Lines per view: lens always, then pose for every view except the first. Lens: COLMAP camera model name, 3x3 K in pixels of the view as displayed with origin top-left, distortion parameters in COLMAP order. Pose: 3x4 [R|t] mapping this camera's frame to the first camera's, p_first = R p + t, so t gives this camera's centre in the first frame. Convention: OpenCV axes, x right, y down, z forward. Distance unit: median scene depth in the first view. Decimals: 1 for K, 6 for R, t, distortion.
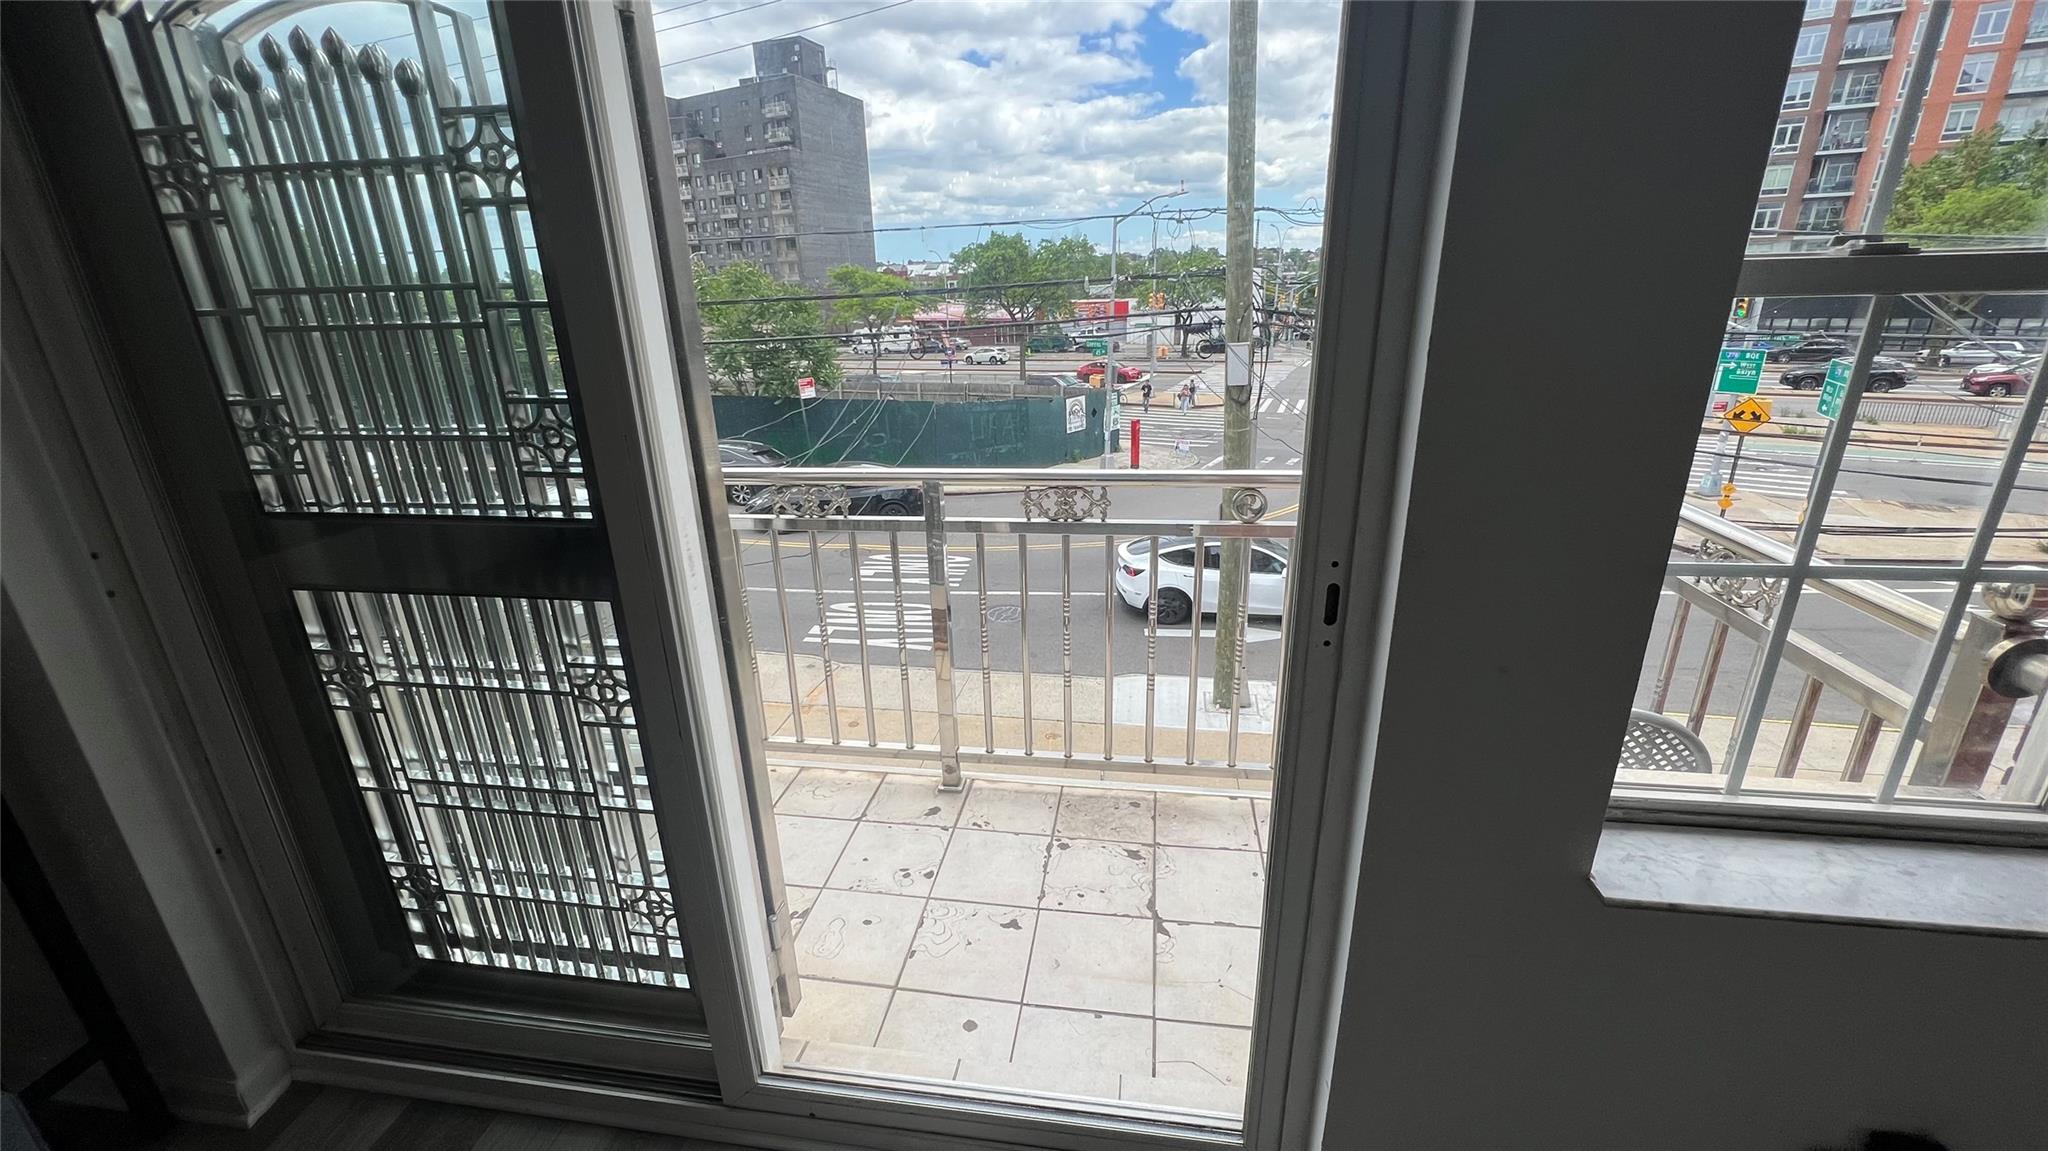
lens RADIAL K [[844.0, 0, 1024.0], [0, 844.0, 575.5], [0, 0, 1]] dist [0.007198, 0.000048]
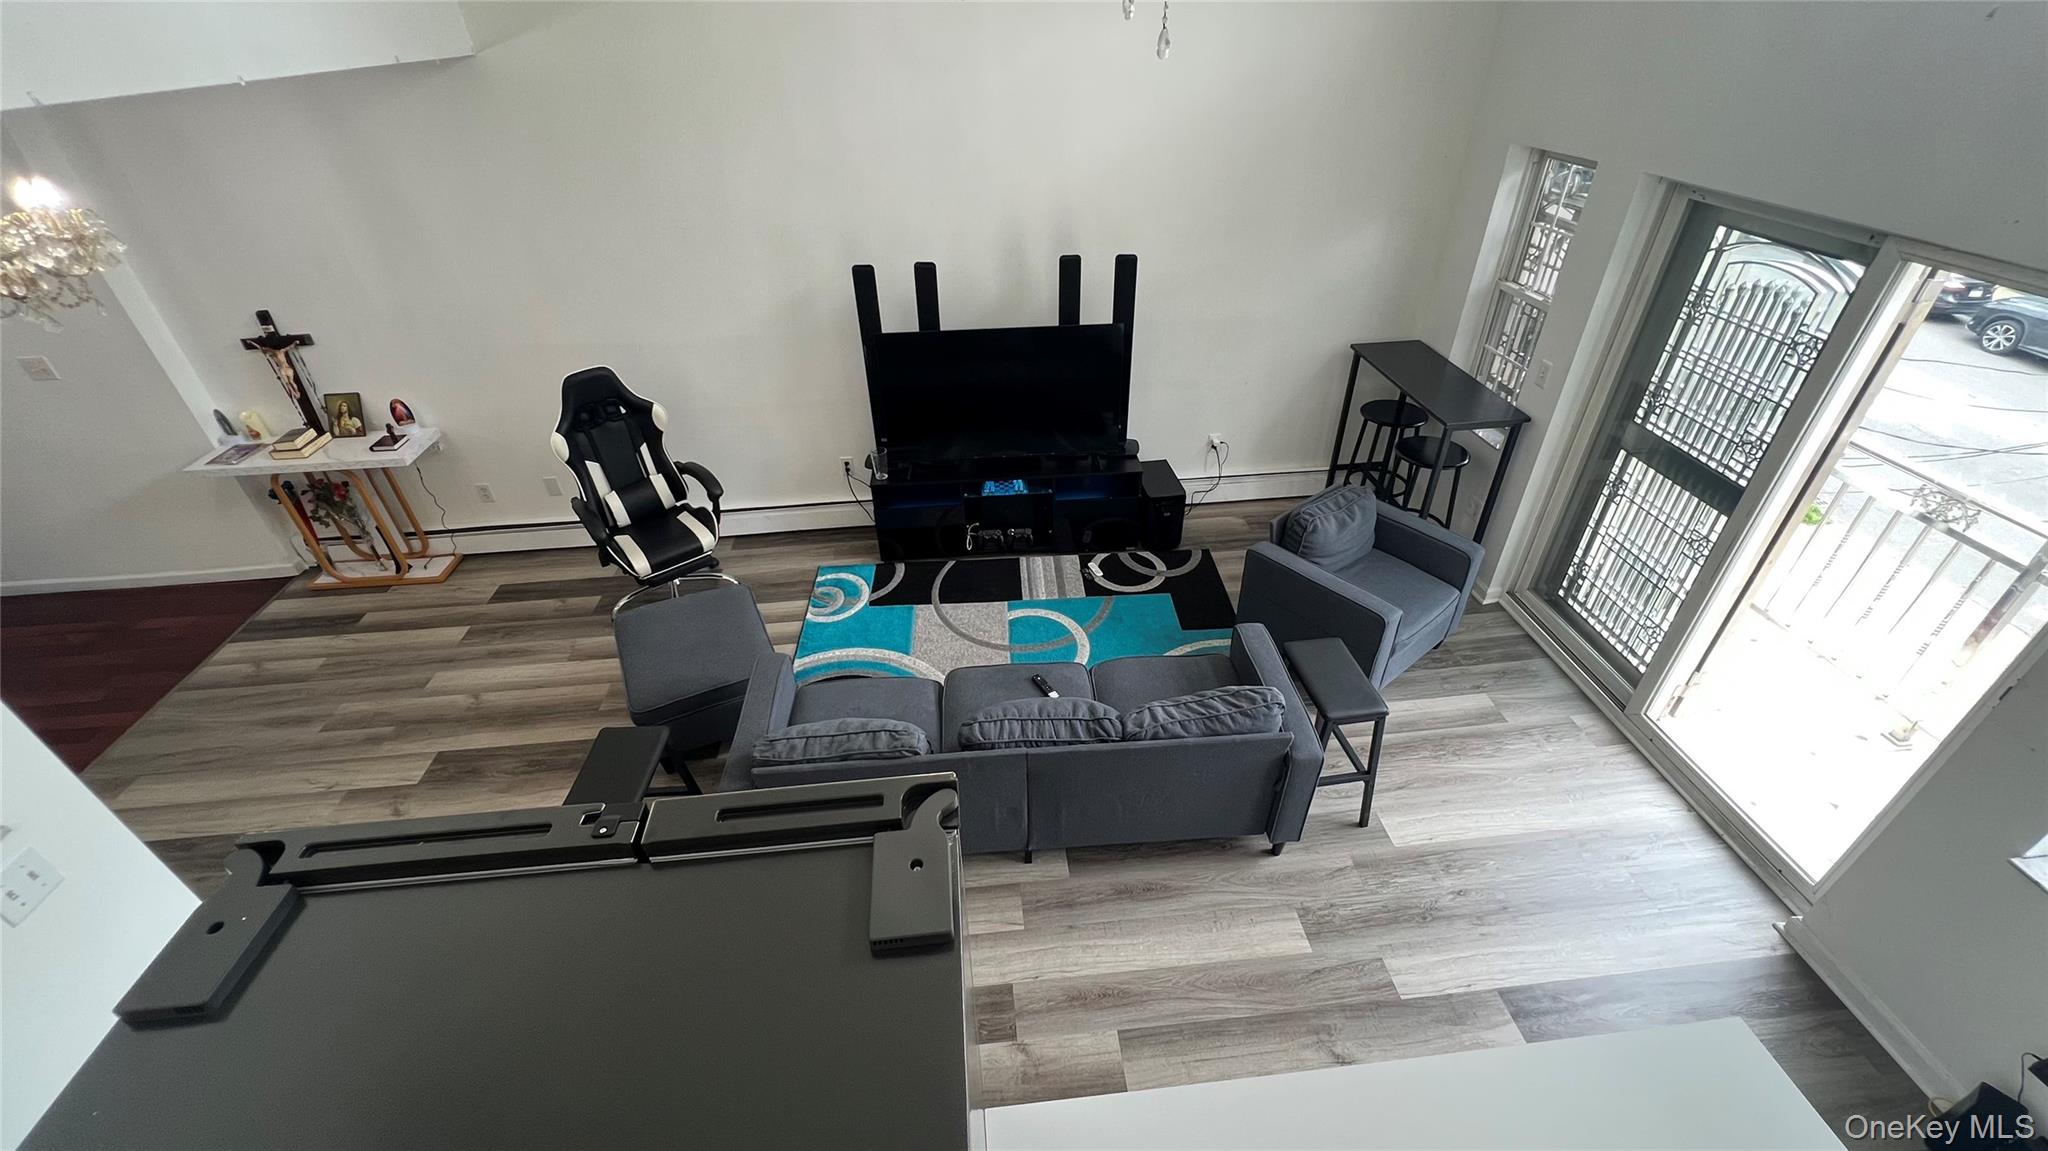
lens RADIAL K [[814.0, 0, 1024.0], [0, 814.0, 575.5], [0, 0, 1]] dist [0.001330, 0.000123]
pose [[0.244963, 0.576917, -0.779205, 0.818692], [-0.302393, 0.809064, 0.503959, -0.354915], [0.921169, 0.112175, 0.372646, -1.500852]]
